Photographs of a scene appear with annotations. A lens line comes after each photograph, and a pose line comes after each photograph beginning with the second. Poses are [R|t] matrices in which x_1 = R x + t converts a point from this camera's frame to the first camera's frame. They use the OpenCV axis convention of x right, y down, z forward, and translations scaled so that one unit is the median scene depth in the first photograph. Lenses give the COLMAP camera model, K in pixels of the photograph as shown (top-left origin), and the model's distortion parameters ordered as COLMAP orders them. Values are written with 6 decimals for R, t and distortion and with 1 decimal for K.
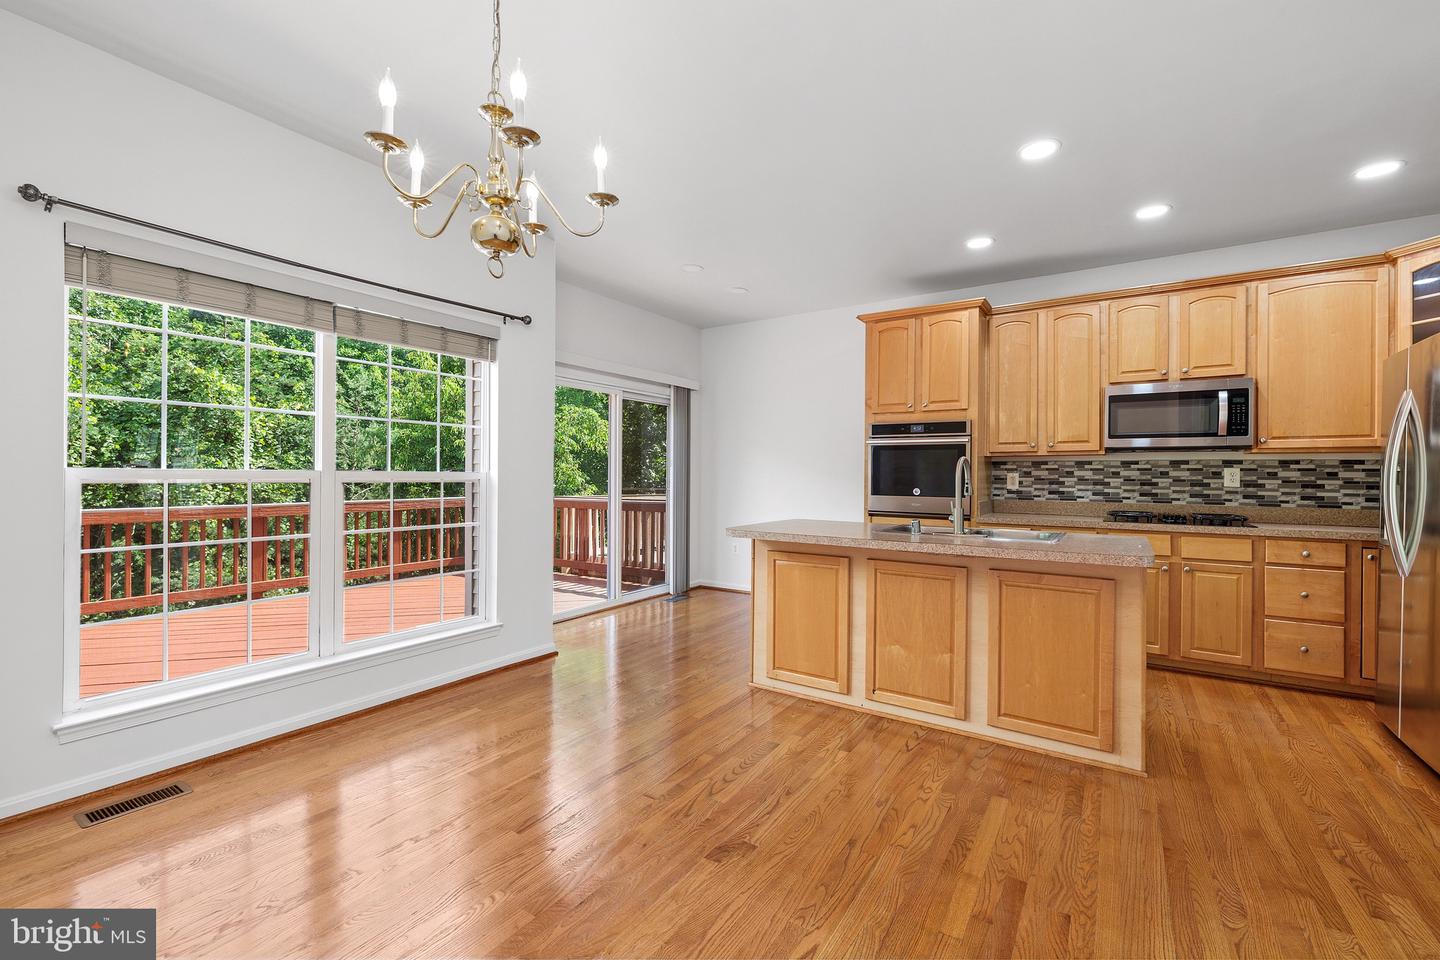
lens RADIAL K [[603.6, 0, 717.2], [0, 603.6, 475.2], [0, 0, 1]] dist [0.000307, -0.000237]
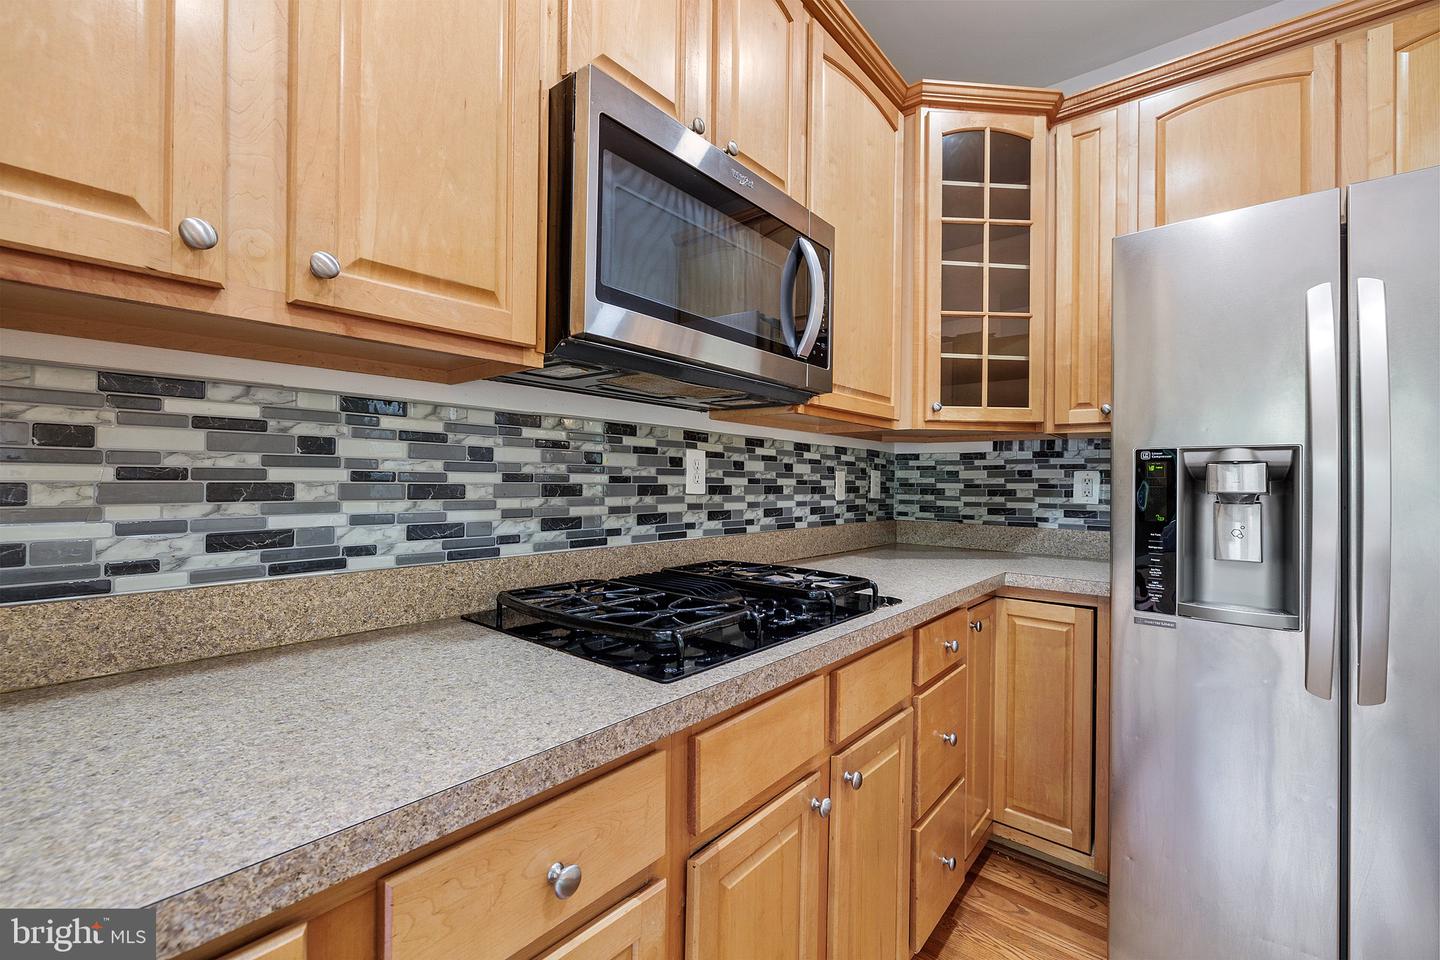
lens RADIAL K [[603.6, 0, 717.2], [0, 603.6, 475.2], [0, 0, 1]] dist [0.000307, -0.000237]
pose [[0.106945, 0.001657, 0.994264, 0.455743], [-0.012097, 0.999927, -0.000365, 0.006368], [-0.994191, -0.011988, 0.106958, 0.995297]]
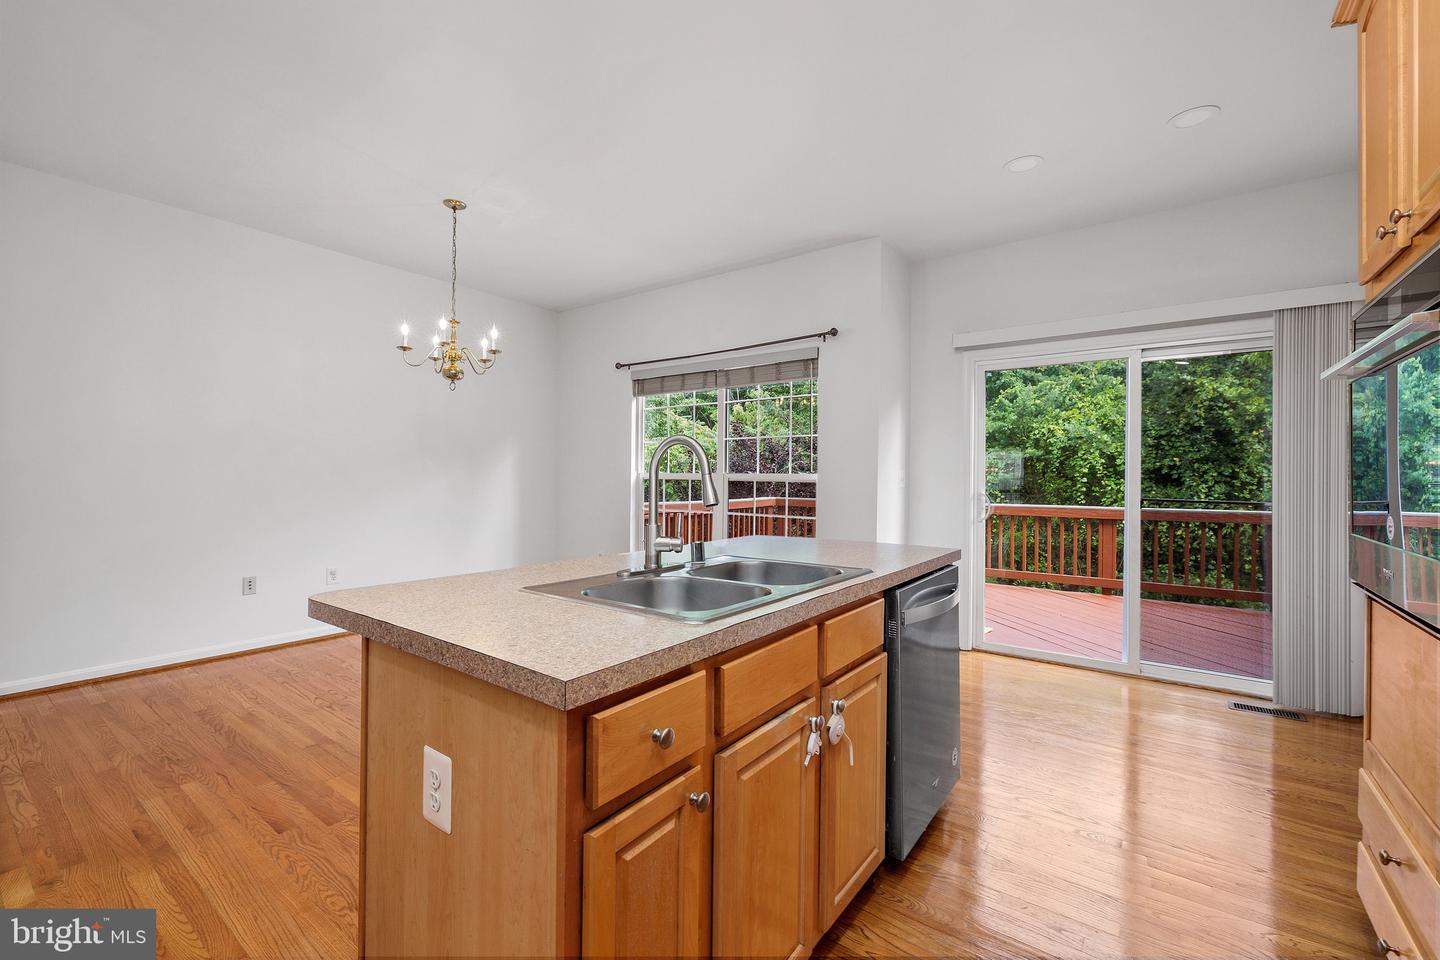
lens RADIAL K [[603.6, 0, 717.2], [0, 603.6, 475.2], [0, 0, 1]] dist [0.000307, -0.000237]
pose [[-0.056115, -0.002096, -0.998422, 0.754639], [-0.006464, 0.999978, -0.001736, 0.000705], [0.998403, 0.006357, -0.056128, 0.837607]]
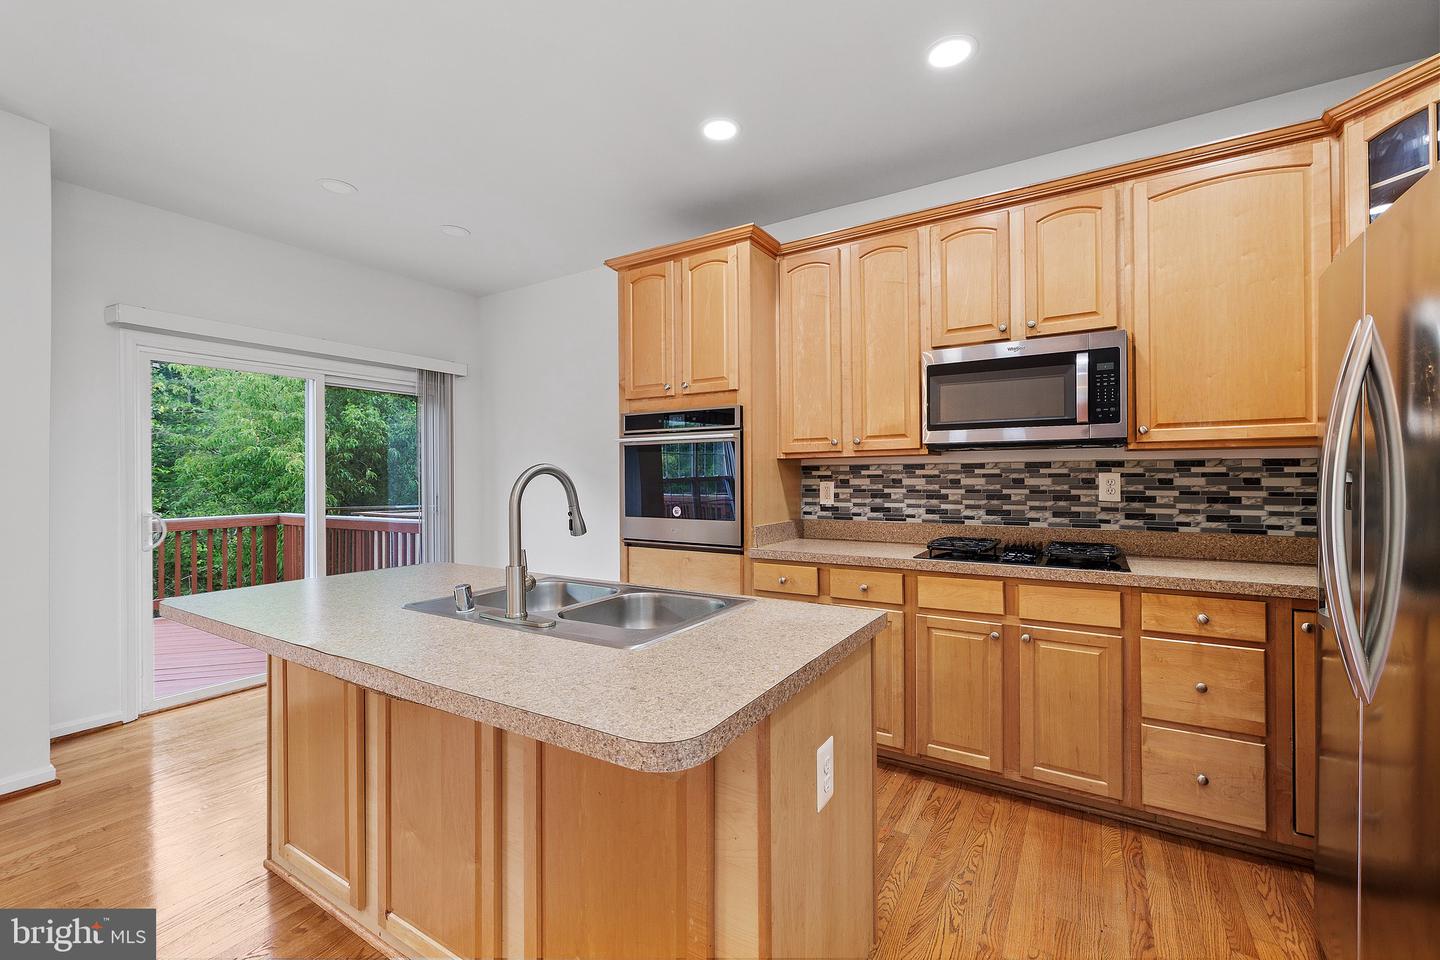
lens RADIAL K [[604.5, 0, 716.1], [0, 604.5, 476.1], [0, 0, 1]] dist [0.000556, -0.000018]
pose [[0.999387, -0.013022, 0.032506, 0.422508], [0.013103, 0.999912, -0.002285, -0.013251], [-0.032474, 0.002710, 0.999469, 0.370244]]
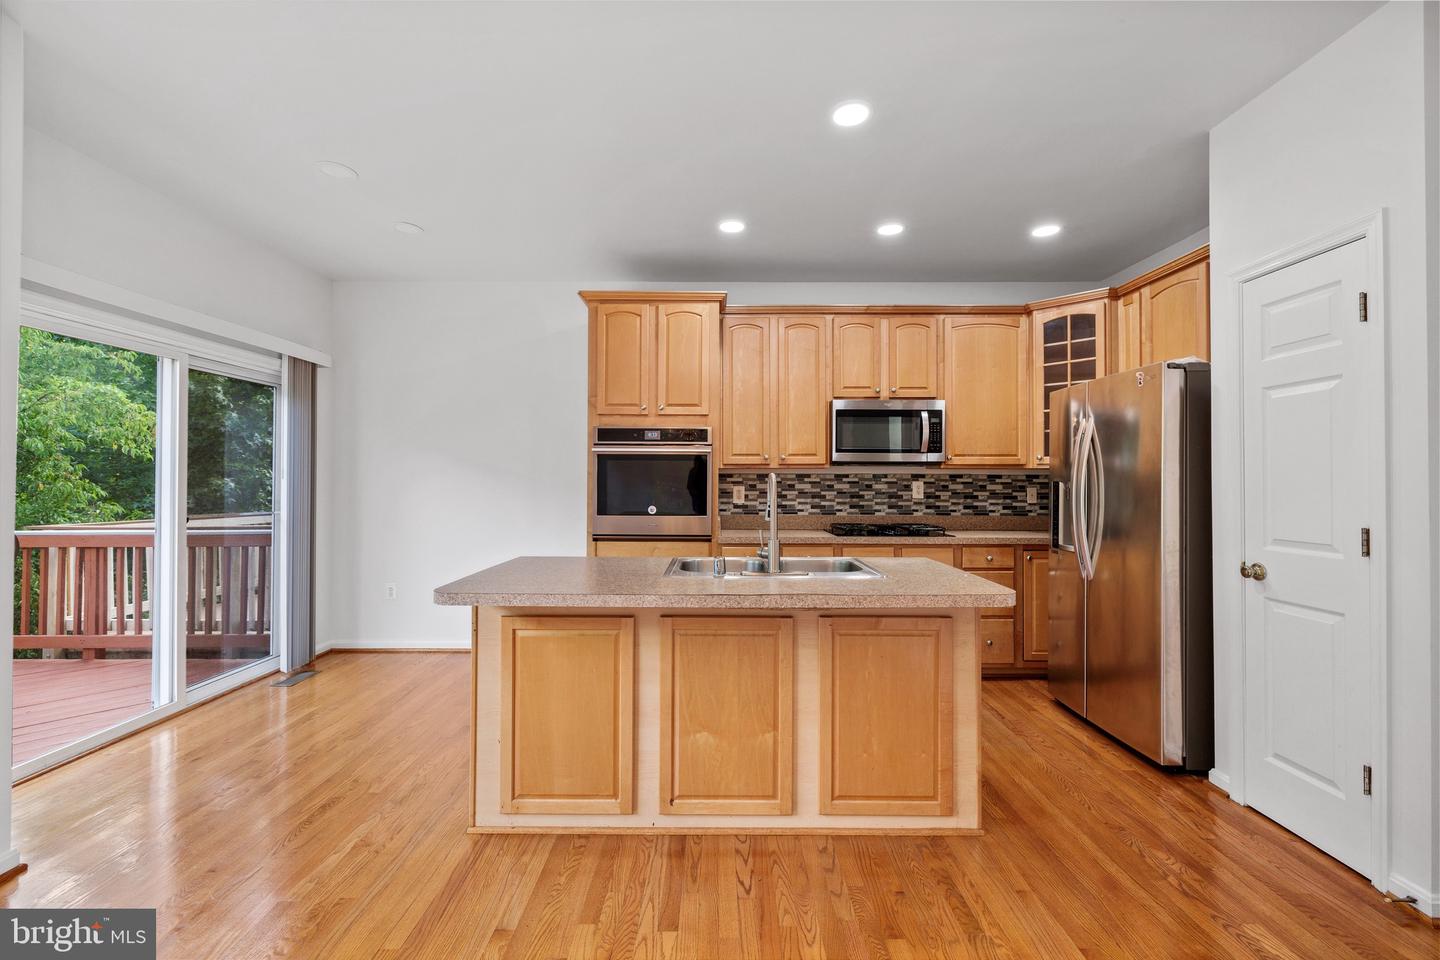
lens RADIAL K [[603.6, 0, 717.2], [0, 603.6, 475.2], [0, 0, 1]] dist [0.000307, -0.000237]
pose [[0.833561, 0.000631, 0.552427, -0.071363], [0.004073, 0.999965, -0.007288, -0.017675], [-0.552412, 0.008325, 0.833529, 0.295979]]
